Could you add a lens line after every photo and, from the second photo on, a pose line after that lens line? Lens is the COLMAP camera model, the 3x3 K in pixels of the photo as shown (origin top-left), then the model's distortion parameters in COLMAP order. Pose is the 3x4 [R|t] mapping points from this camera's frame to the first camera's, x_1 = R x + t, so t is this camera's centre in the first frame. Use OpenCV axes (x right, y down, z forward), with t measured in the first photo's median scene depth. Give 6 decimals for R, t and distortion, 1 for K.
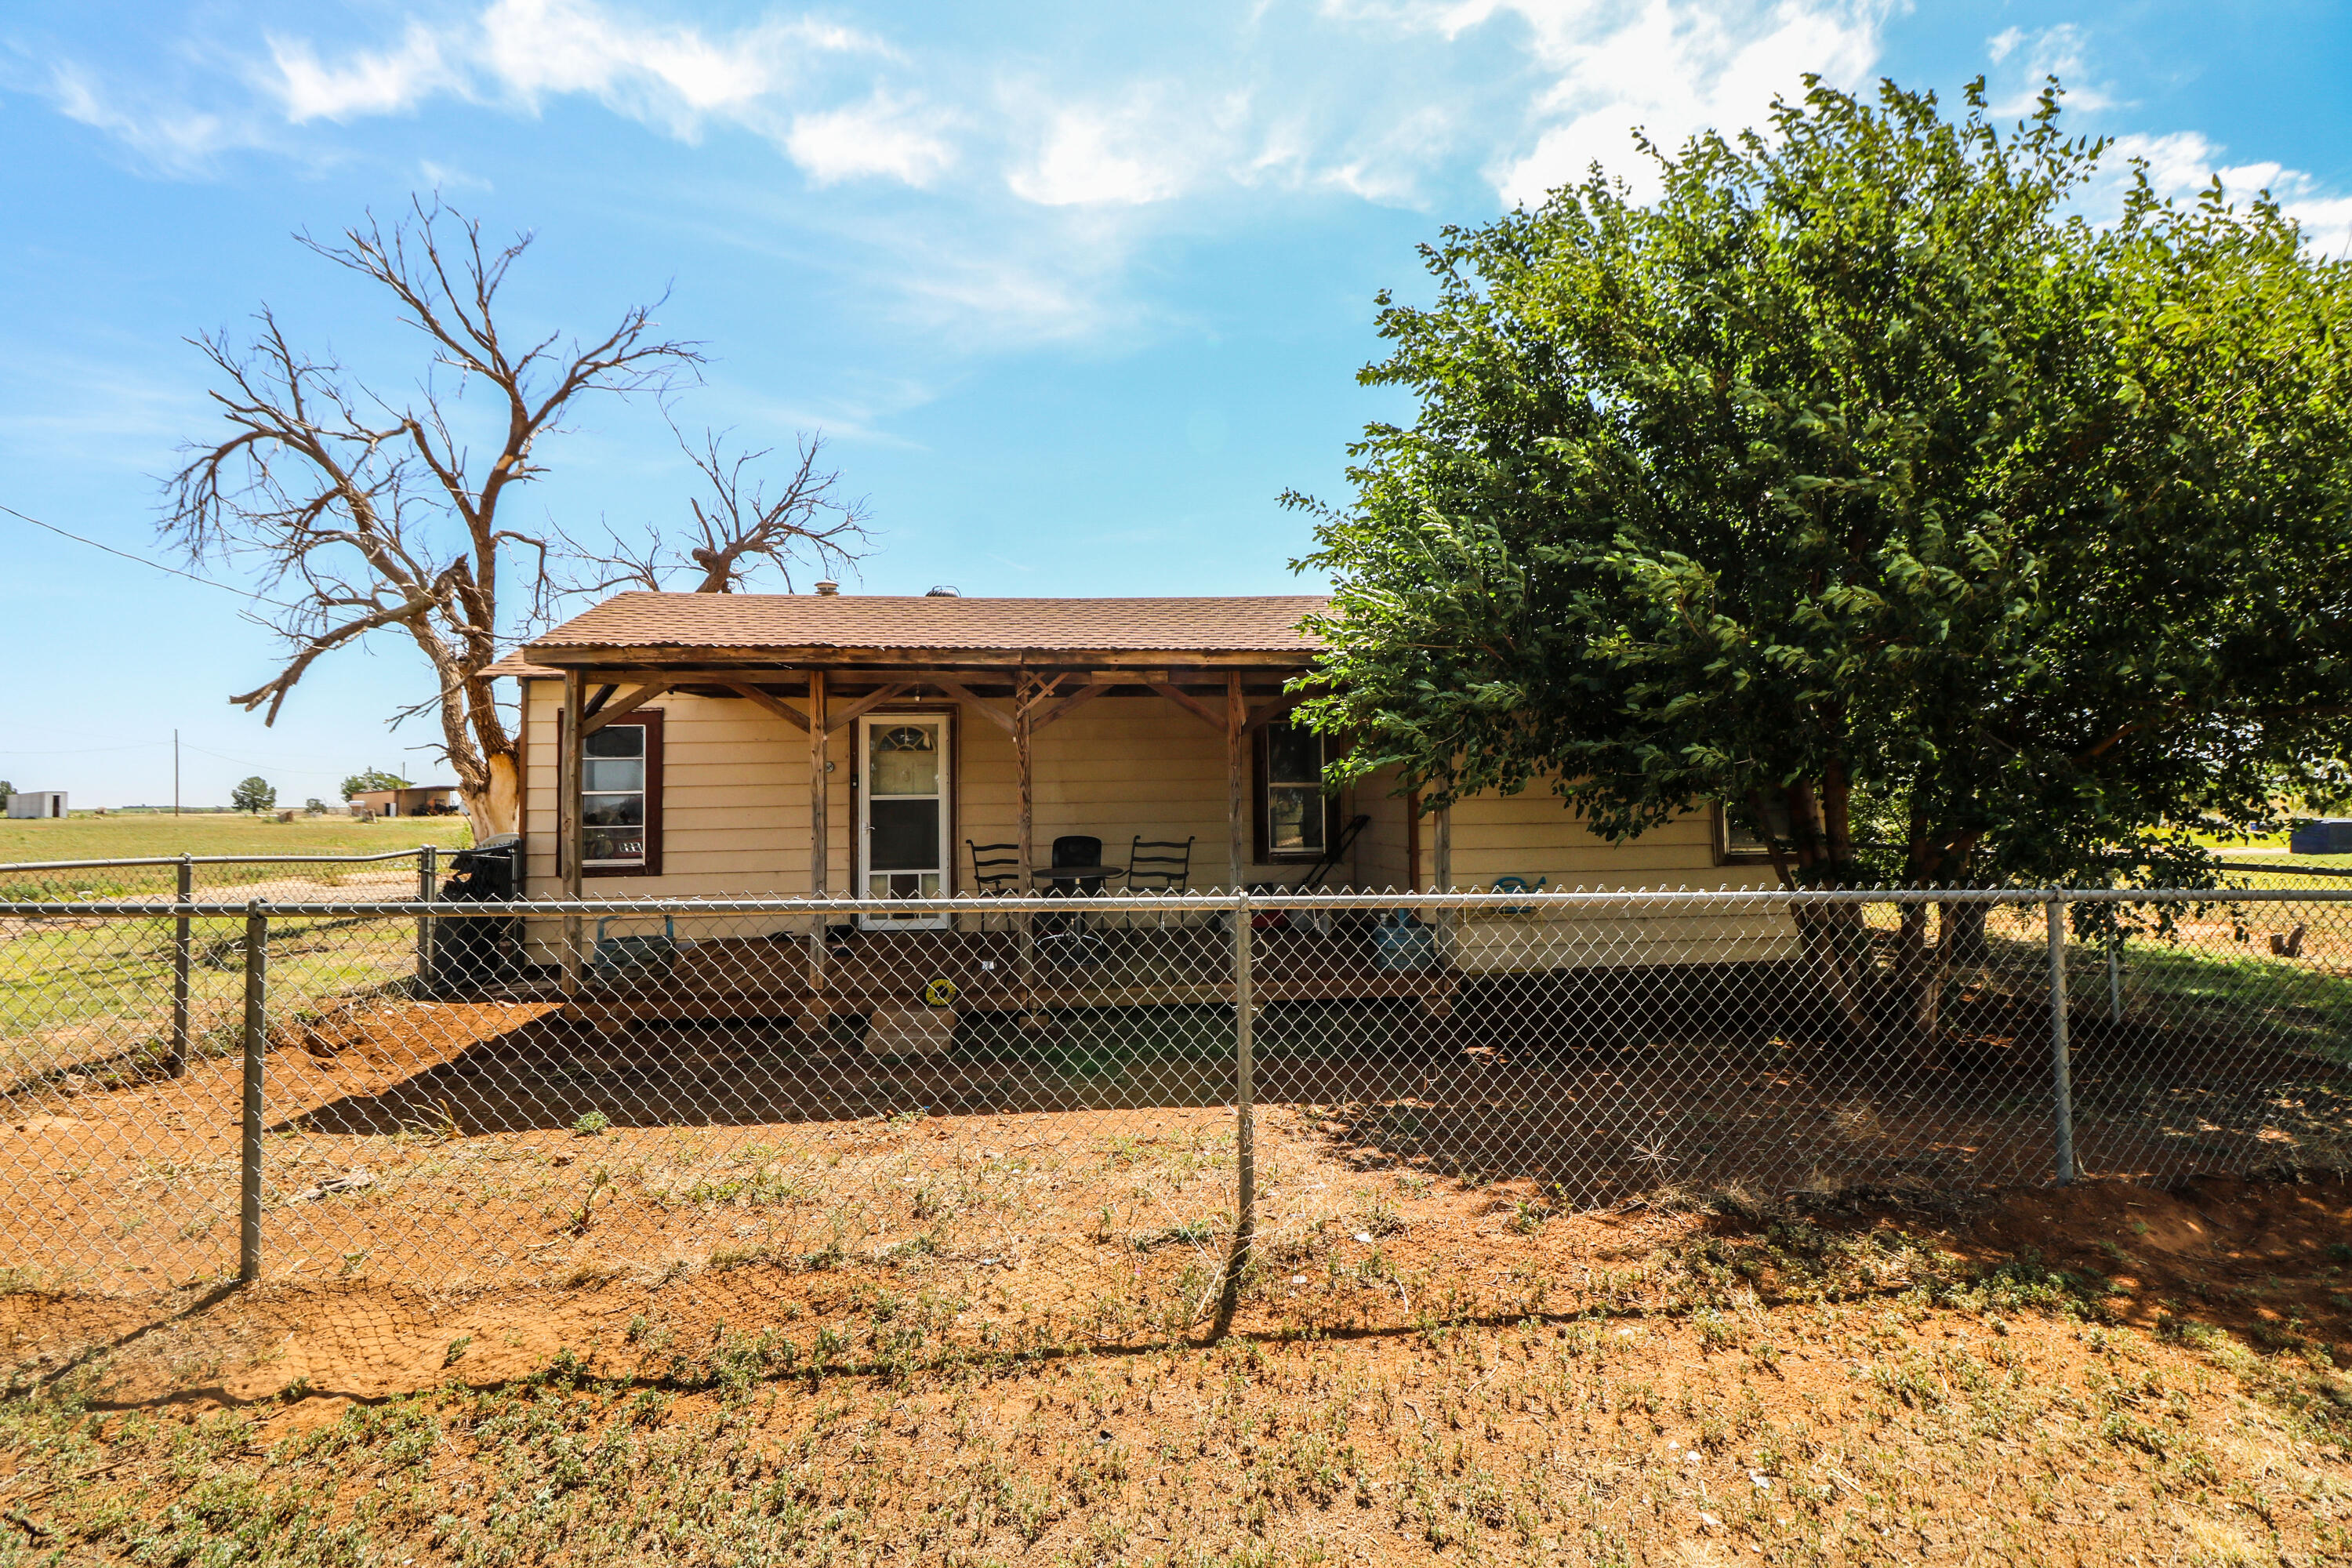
lens RADIAL K [[1101.1, 0, 1185.3], [0, 1101.1, 773.3], [0, 0, 1]] dist [-0.011092, -0.007848]
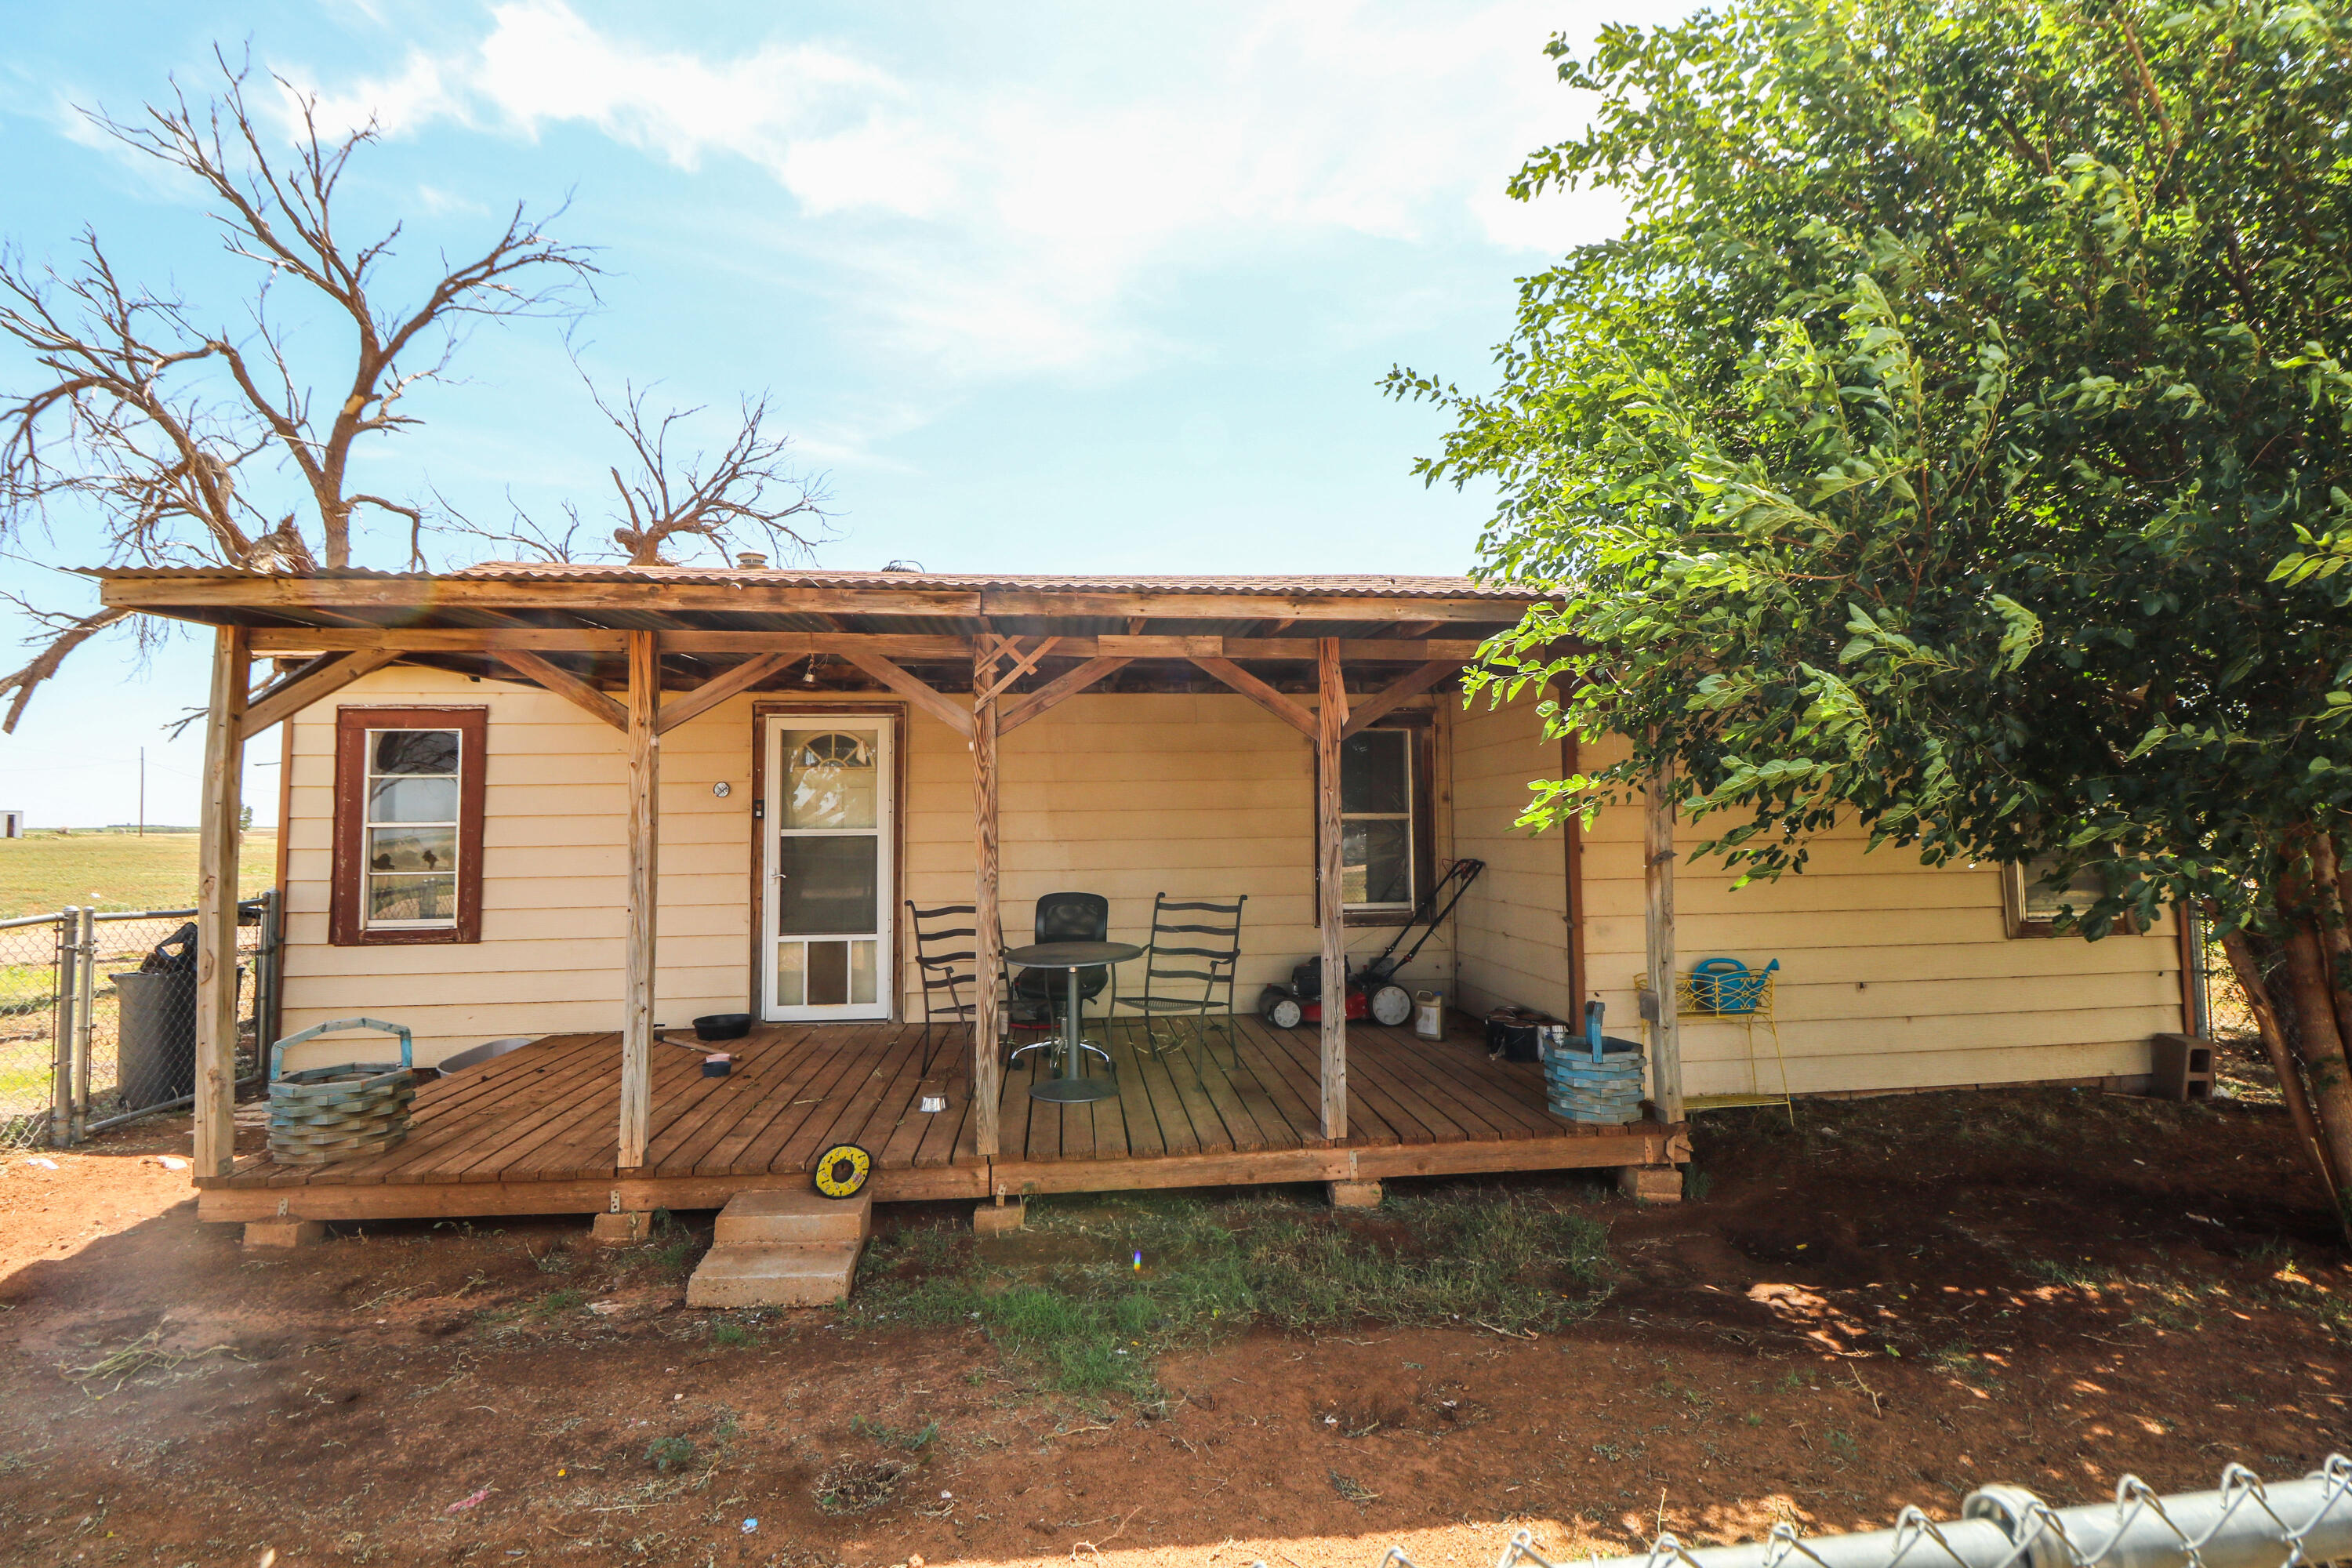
lens RADIAL K [[1101.1, 0, 1166.3], [0, 1101.1, 781.2], [0, 0, 1]] dist [-0.011092, -0.007848]
pose [[0.999961, 0.002947, -0.008314, -0.024462], [-0.003051, 0.999917, -0.012499, -0.002174], [0.008277, 0.012523, 0.999887, 0.227398]]
